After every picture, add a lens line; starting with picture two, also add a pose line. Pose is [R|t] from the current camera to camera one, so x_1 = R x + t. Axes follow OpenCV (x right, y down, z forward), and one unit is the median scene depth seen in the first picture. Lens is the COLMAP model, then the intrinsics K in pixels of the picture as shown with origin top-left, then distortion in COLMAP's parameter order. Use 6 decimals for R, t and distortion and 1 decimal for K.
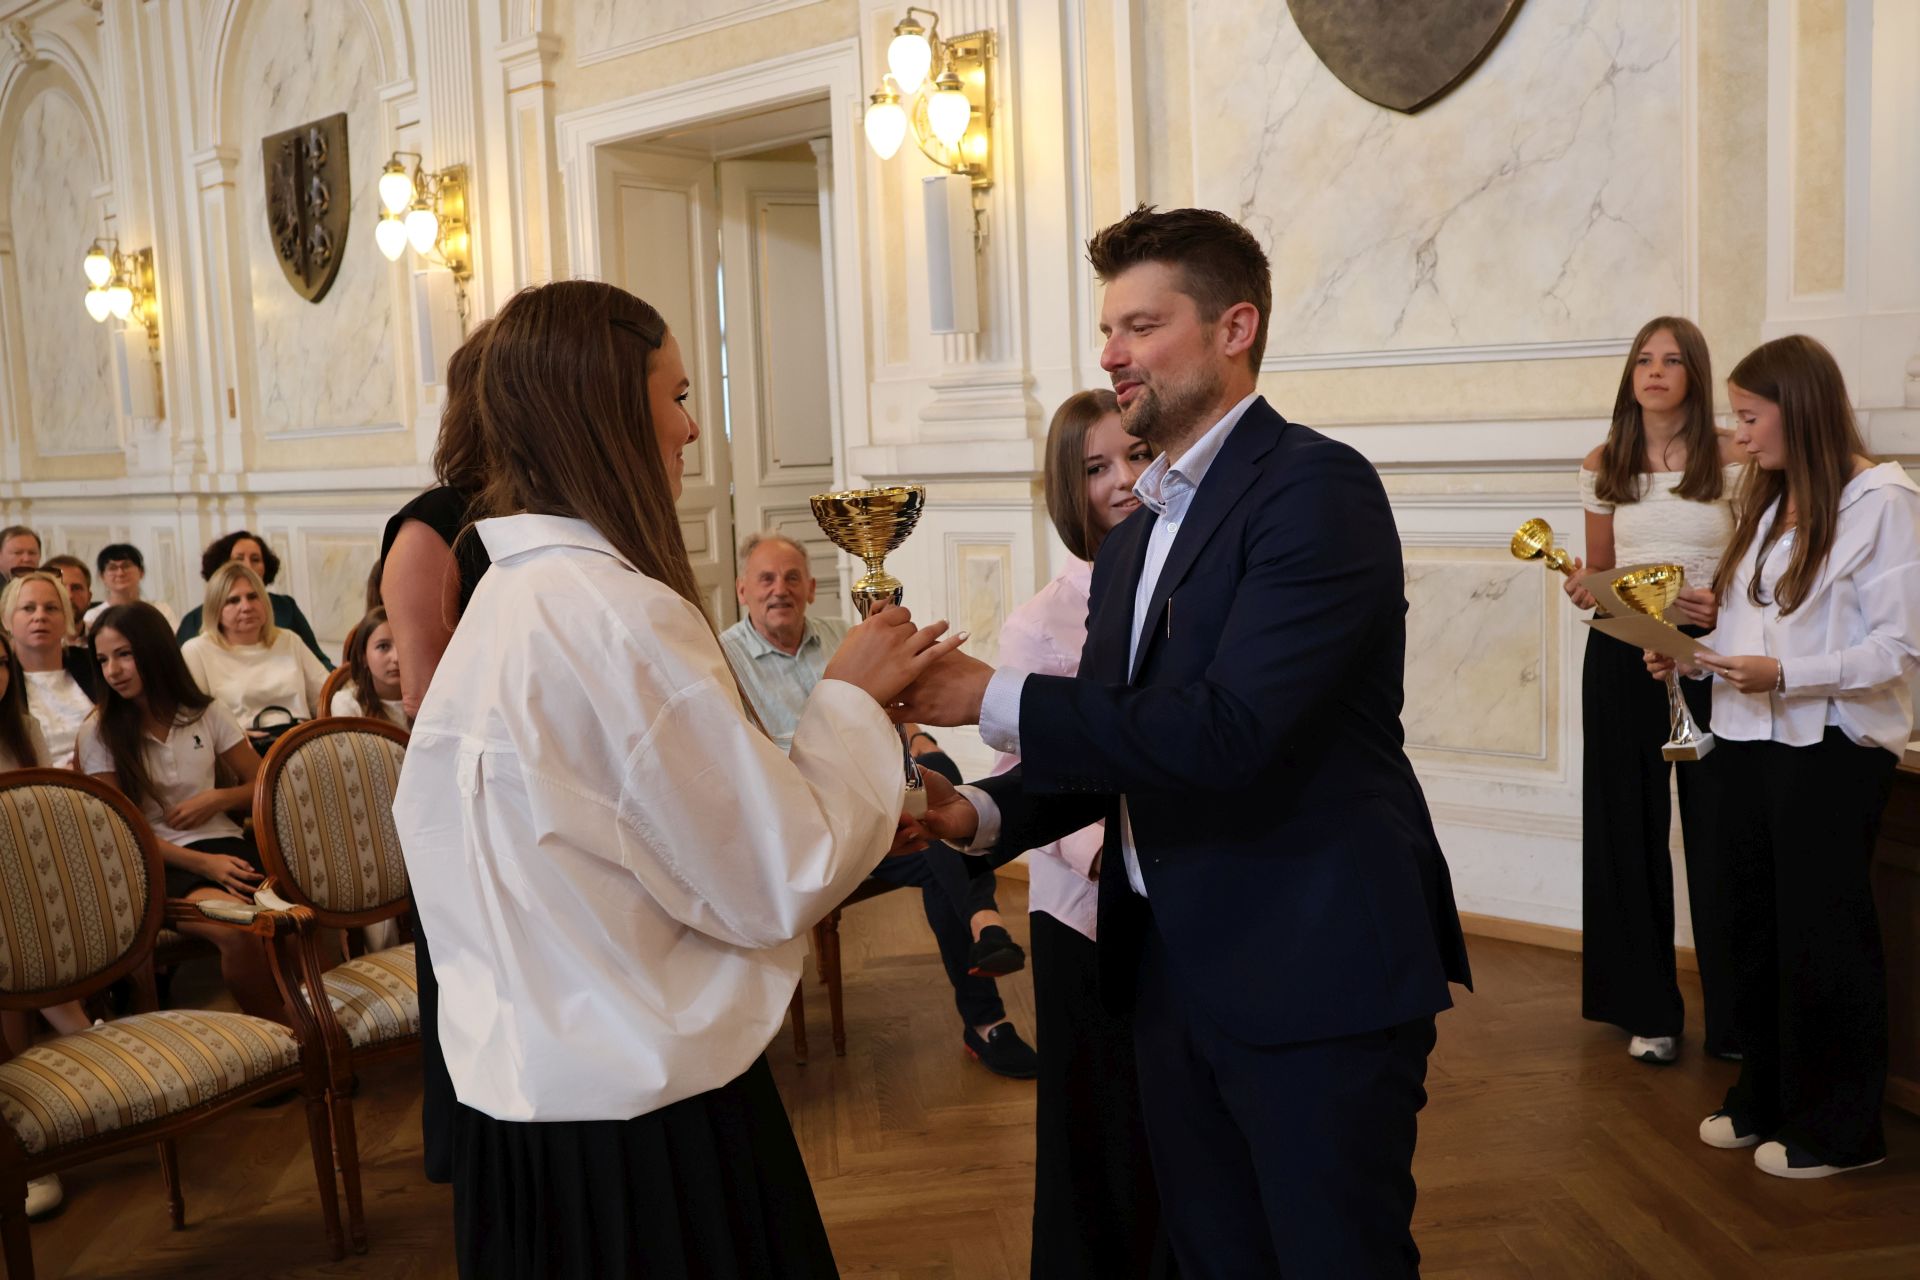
lens RADIAL K [[1632.7, 0, 961.5], [0, 1632.7, 633.9], [0, 0, 1]] dist [-0.148172, 0.127415]
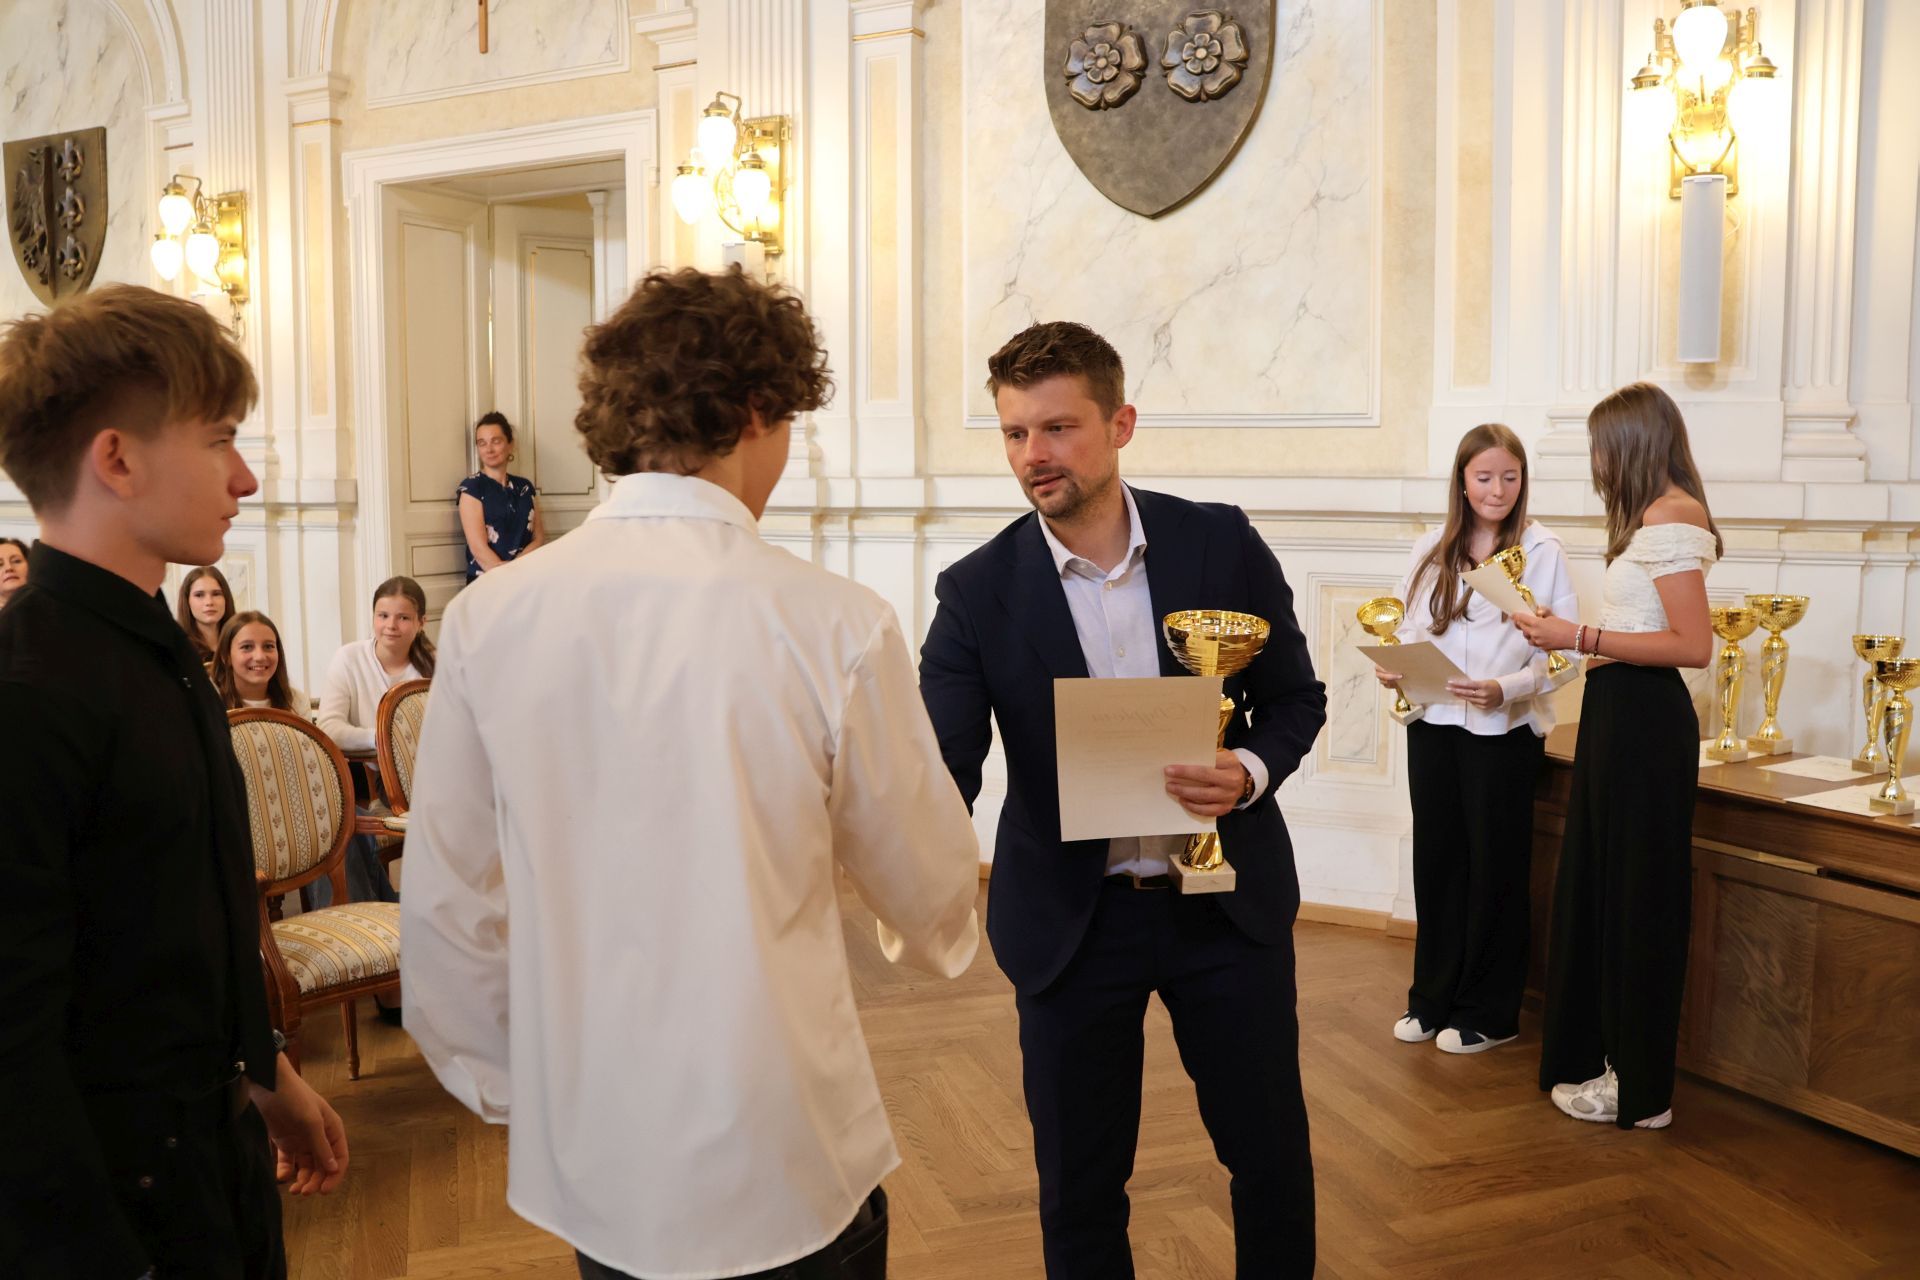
lens RADIAL K [[1632.7, 0, 961.5], [0, 1632.7, 633.9], [0, 0, 1]] dist [-0.148172, 0.127415]
pose [[0.976619, 0.016343, 0.214357, -0.103388], [-0.012019, 0.999698, -0.021457, 0.012769], [-0.214643, 0.018379, 0.976520, -0.135761]]
